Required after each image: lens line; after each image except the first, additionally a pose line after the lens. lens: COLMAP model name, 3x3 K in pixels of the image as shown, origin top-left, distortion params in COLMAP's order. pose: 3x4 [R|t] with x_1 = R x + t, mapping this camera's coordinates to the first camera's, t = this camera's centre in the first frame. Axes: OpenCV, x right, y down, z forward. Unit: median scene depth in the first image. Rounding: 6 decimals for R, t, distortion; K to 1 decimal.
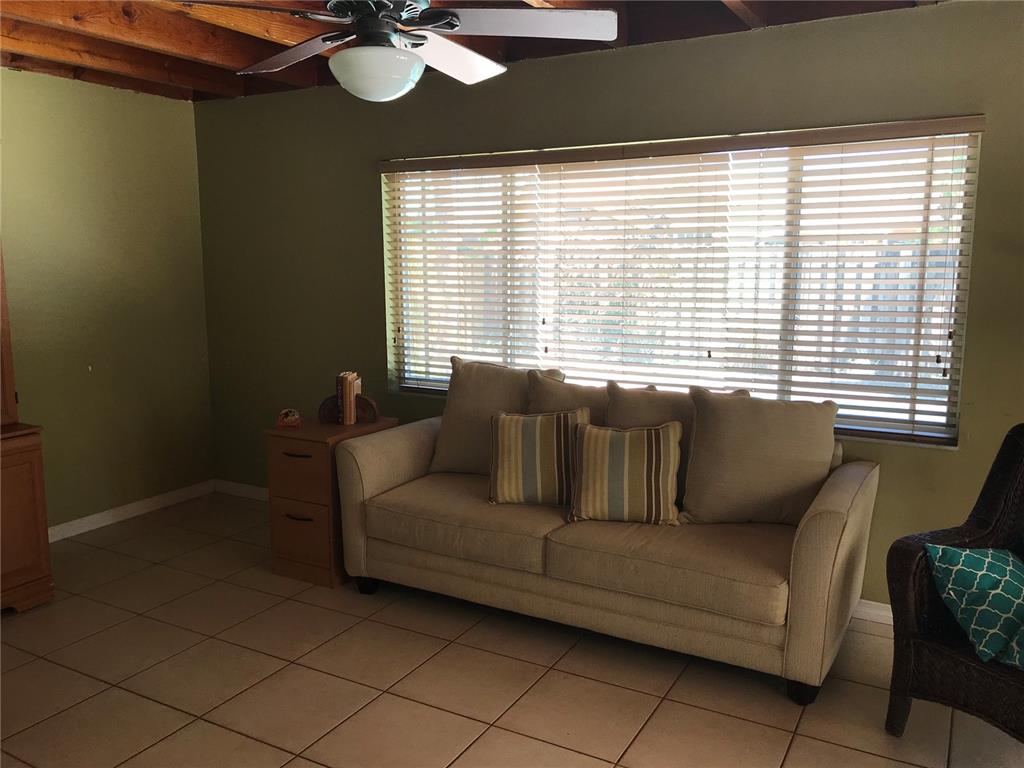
lens RADIAL K [[833.9, 0, 512.4], [0, 833.9, 386.5], [0, 0, 1]] dist [-0.000378, 0.011950]
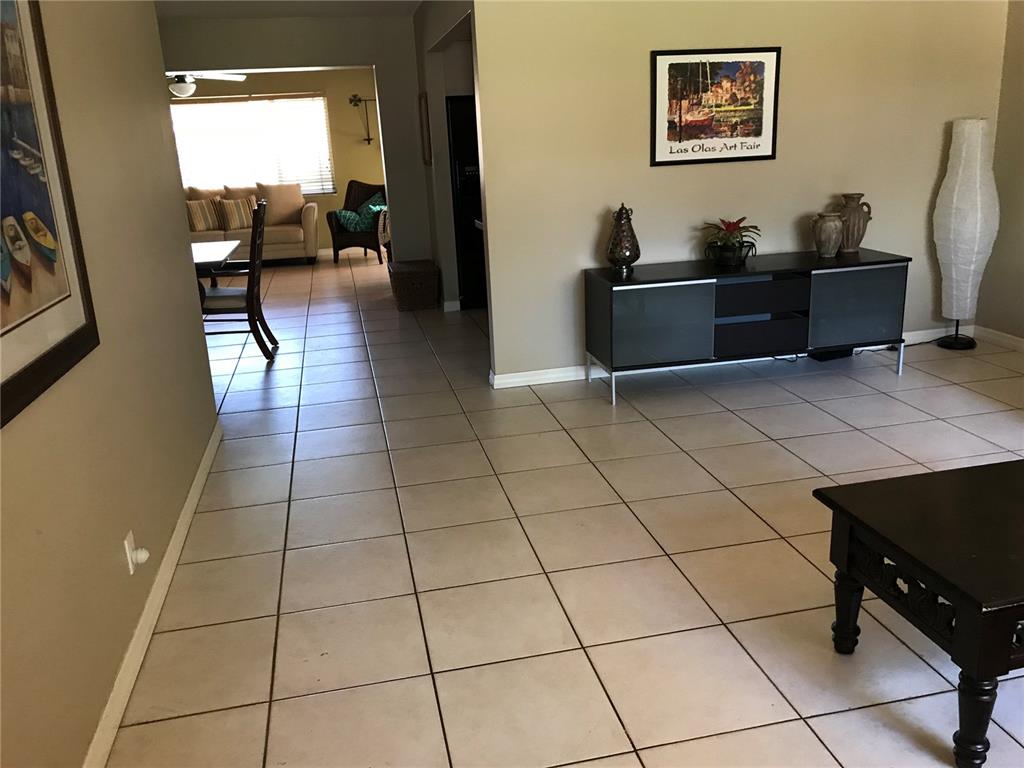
lens RADIAL K [[833.9, 0, 507.9], [0, 833.9, 383.1], [0, 0, 1]] dist [-0.000378, 0.011950]
pose [[0.748979, -0.208851, 0.628817, -1.367995], [0.146506, 0.977735, 0.150236, 0.461453], [-0.646194, -0.020398, 0.762901, -2.264657]]
